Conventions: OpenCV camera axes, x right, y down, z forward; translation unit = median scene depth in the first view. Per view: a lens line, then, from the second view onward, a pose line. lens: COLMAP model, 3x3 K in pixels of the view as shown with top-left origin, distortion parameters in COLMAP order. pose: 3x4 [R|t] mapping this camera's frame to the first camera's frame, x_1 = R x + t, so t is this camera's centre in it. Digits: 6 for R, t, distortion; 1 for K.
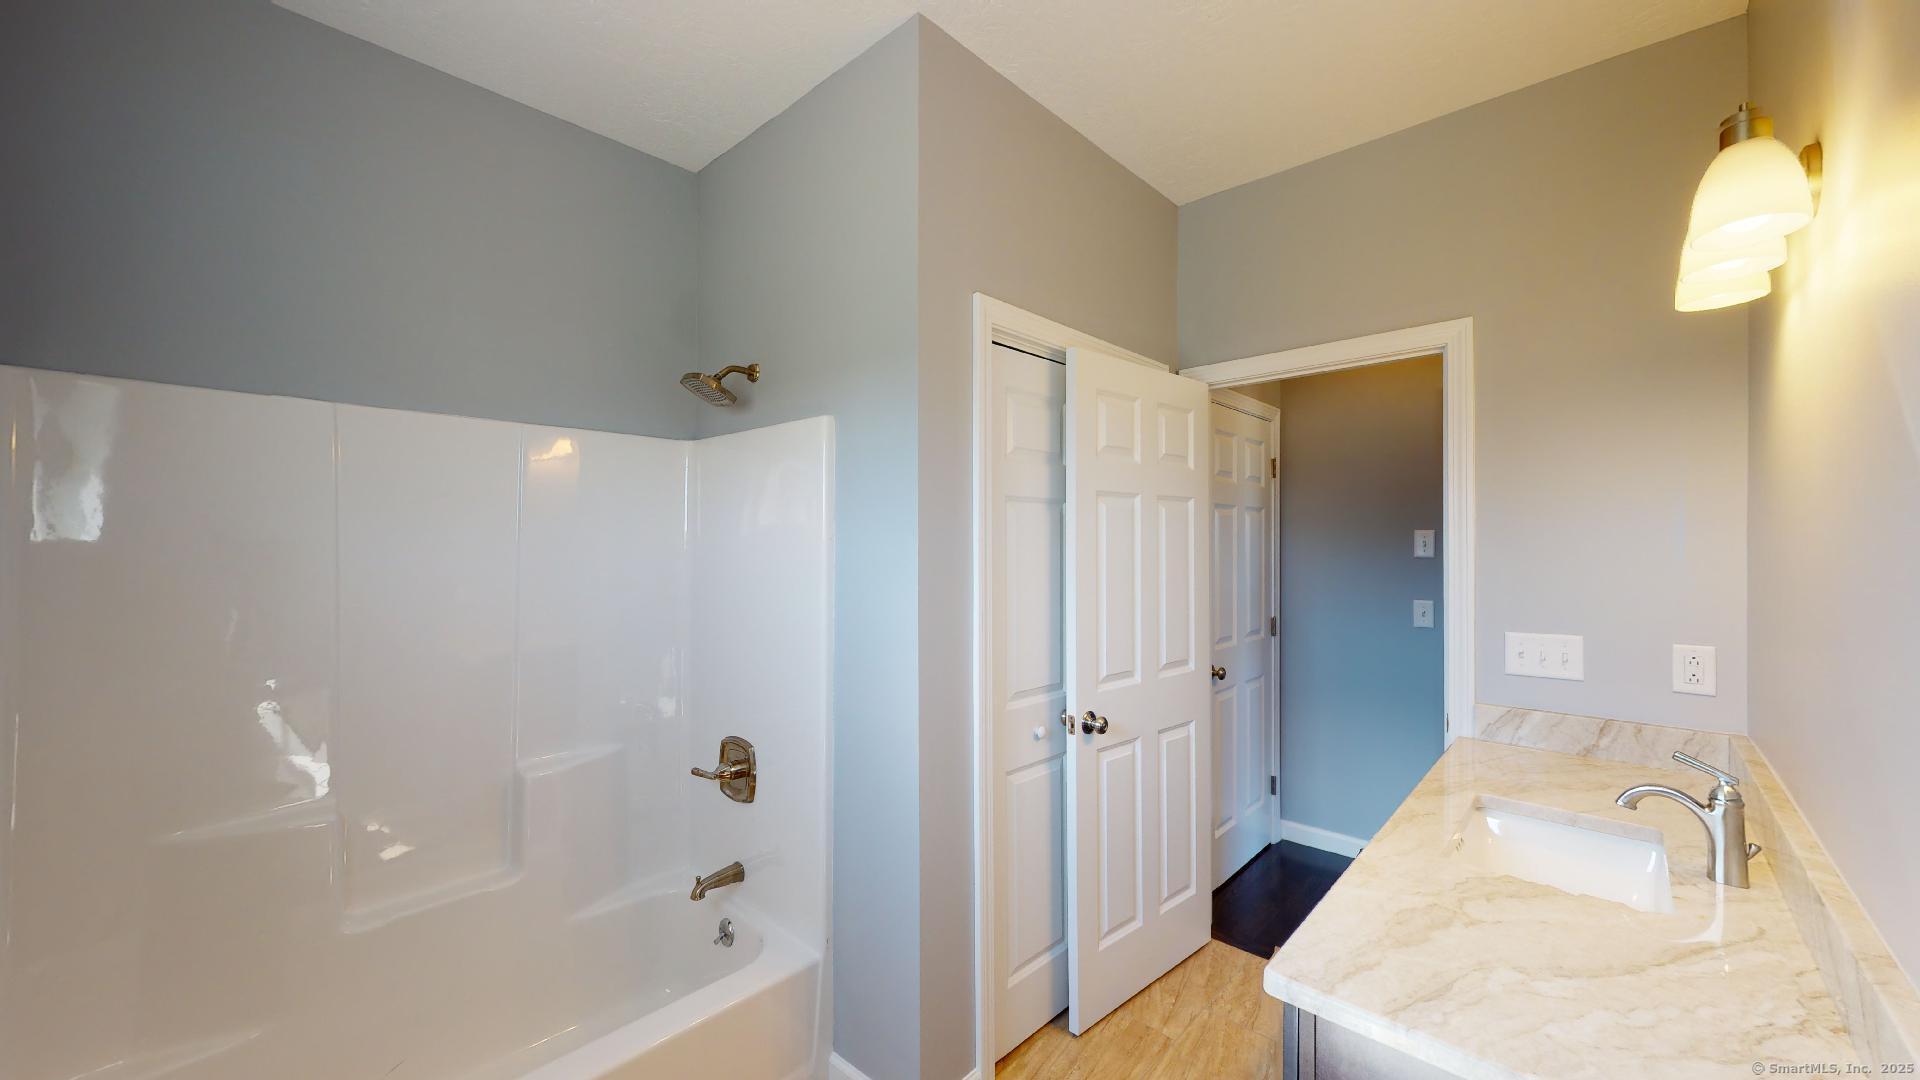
lens RADIAL K [[705.5, 0, 961.6], [0, 705.5, 543.3], [0, 0, 1]] dist [-0.000036, 0.000024]
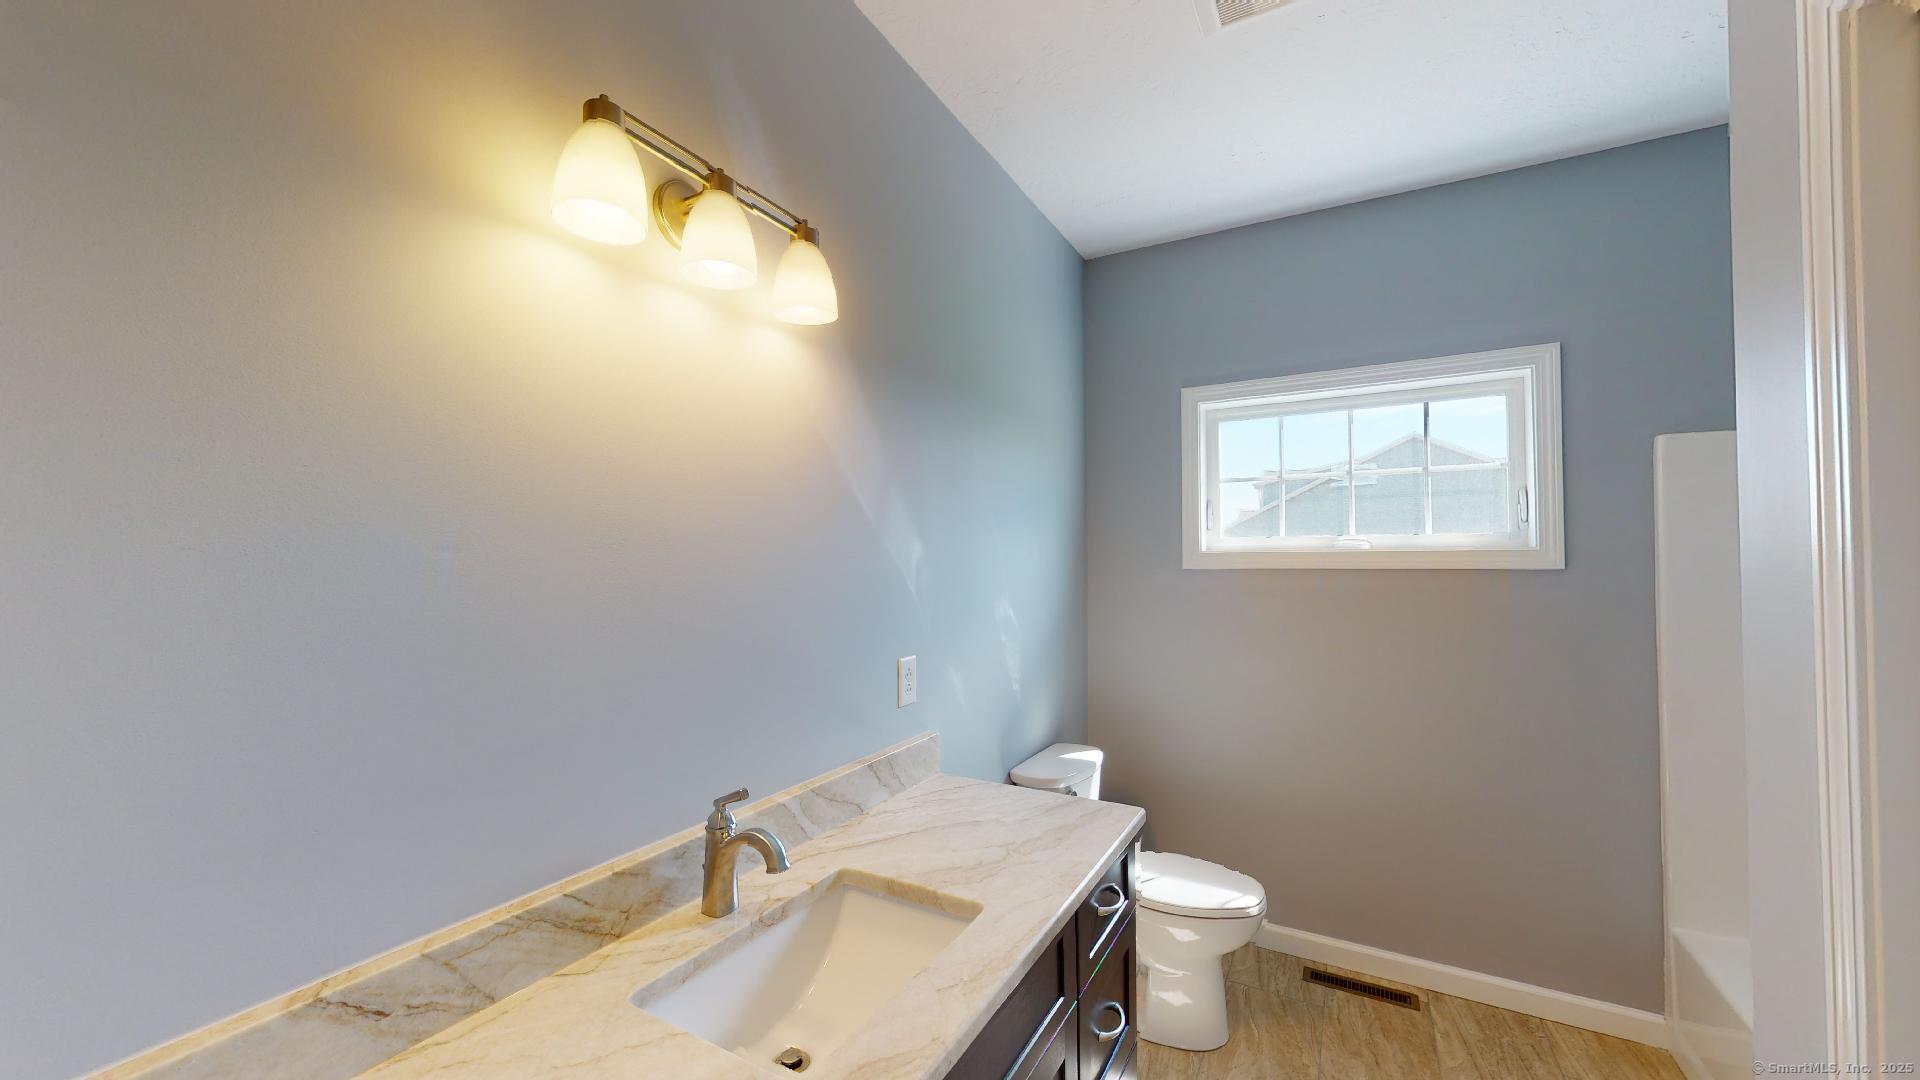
lens RADIAL K [[705.5, 0, 961.6], [0, 705.5, 543.3], [0, 0, 1]] dist [-0.000036, 0.000024]
pose [[-0.970819, -0.000495, -0.239815, 1.178867], [0.004544, 0.999780, -0.020458, 0.001526], [0.239772, -0.020951, -0.970603, 2.382138]]
